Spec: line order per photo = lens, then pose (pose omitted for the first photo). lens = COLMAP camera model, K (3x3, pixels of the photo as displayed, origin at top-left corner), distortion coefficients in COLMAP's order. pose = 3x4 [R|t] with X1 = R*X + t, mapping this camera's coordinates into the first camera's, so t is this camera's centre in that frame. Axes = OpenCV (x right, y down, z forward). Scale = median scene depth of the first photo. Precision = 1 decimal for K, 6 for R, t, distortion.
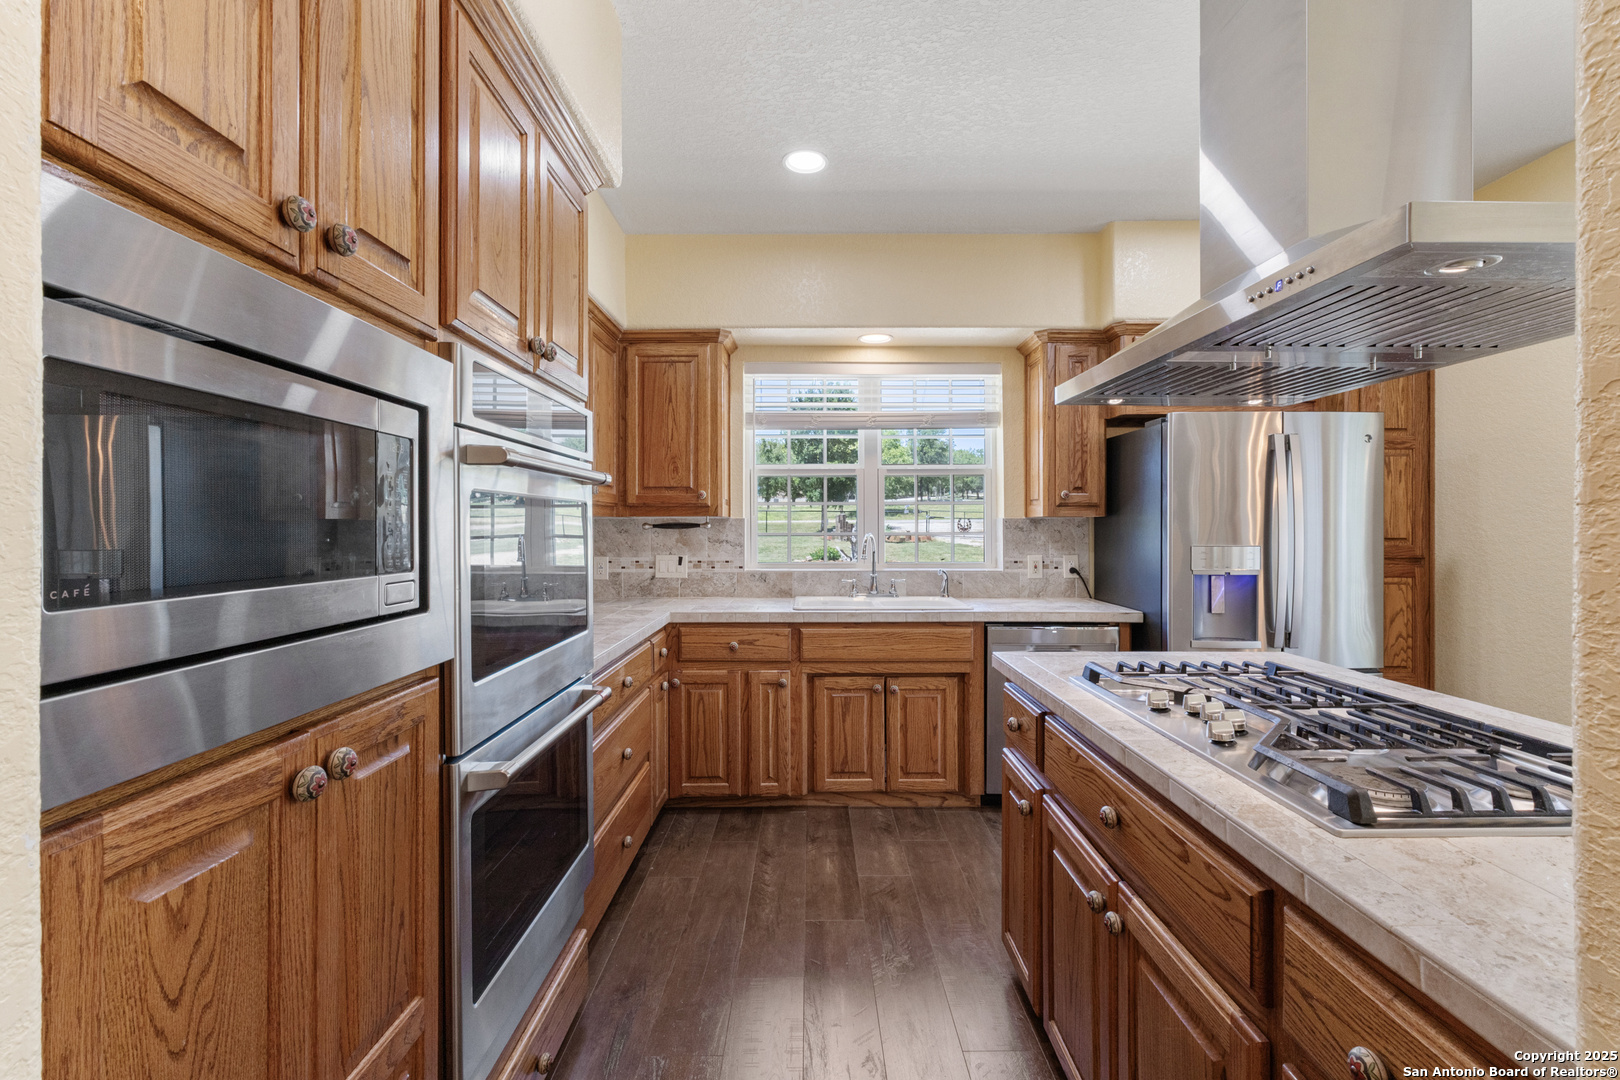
lens RADIAL K [[722.8, 0, 811.2], [0, 722.8, 531.5], [0, 0, 1]] dist [-0.000051, 0.000486]
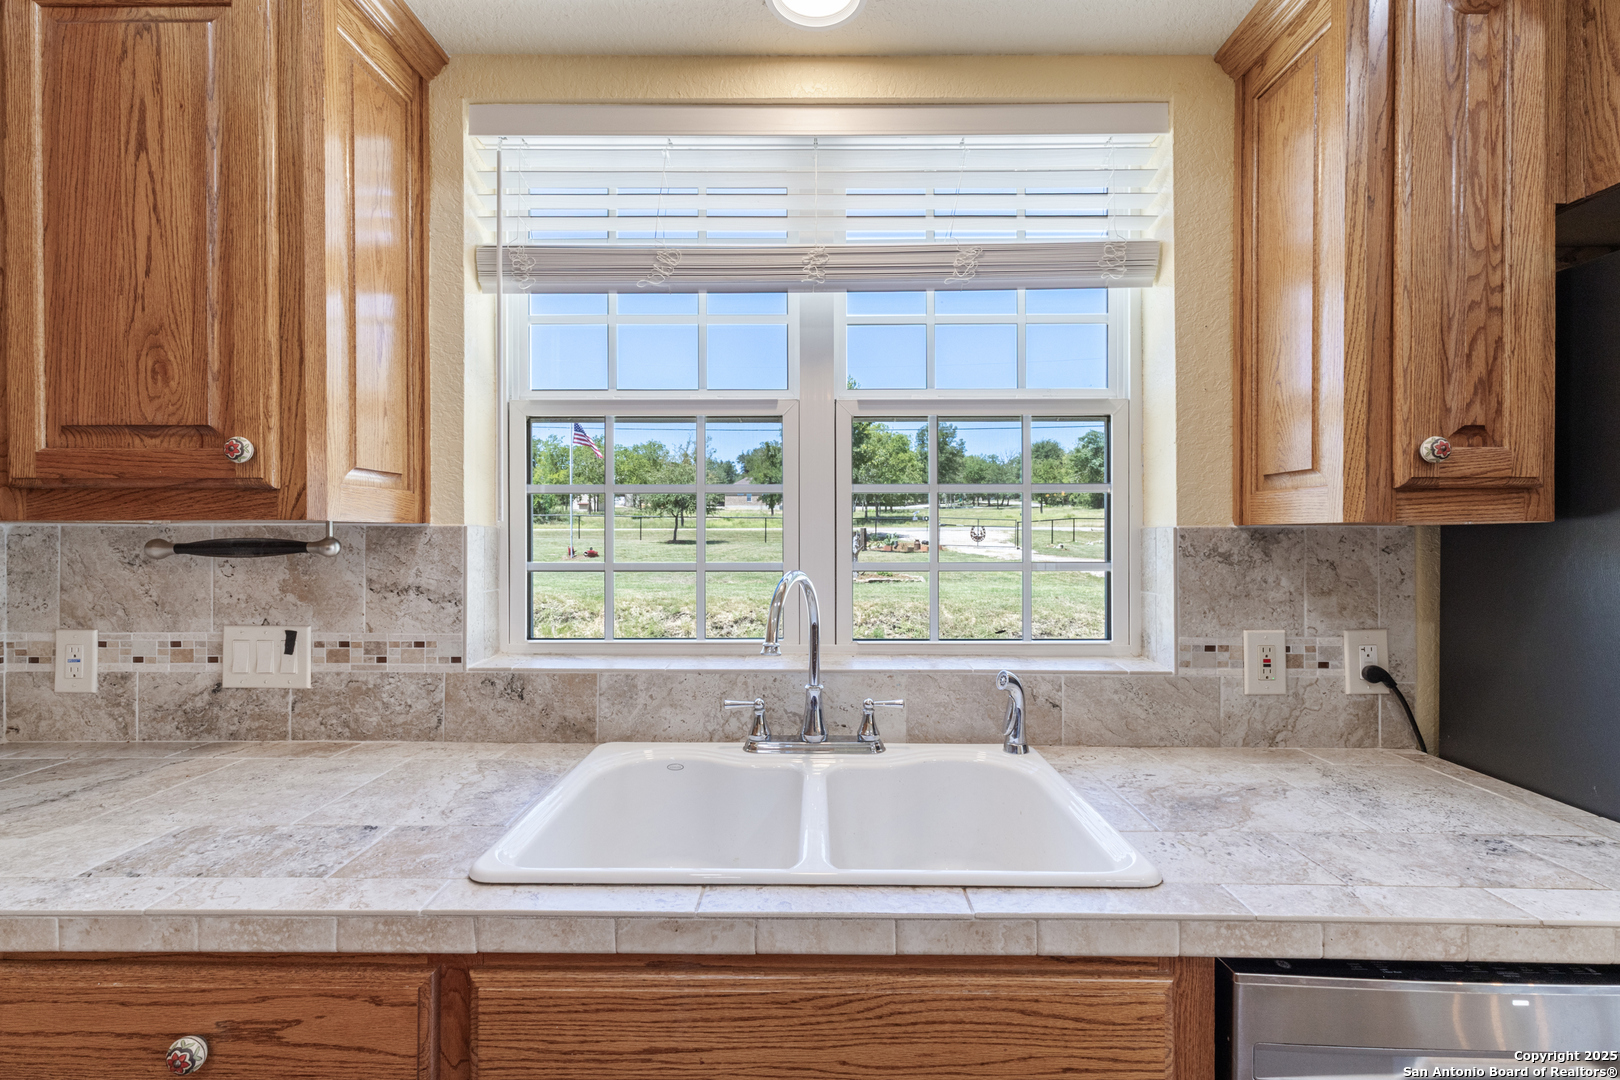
lens RADIAL K [[722.8, 0, 808.6], [0, 722.8, 537.9], [0, 0, 1]] dist [-0.000051, 0.000486]
pose [[0.999871, 0.001841, -0.015944, 0.087838], [-0.001865, 0.999997, -0.001502, -0.012250], [0.015941, 0.001532, 0.999872, 0.636165]]
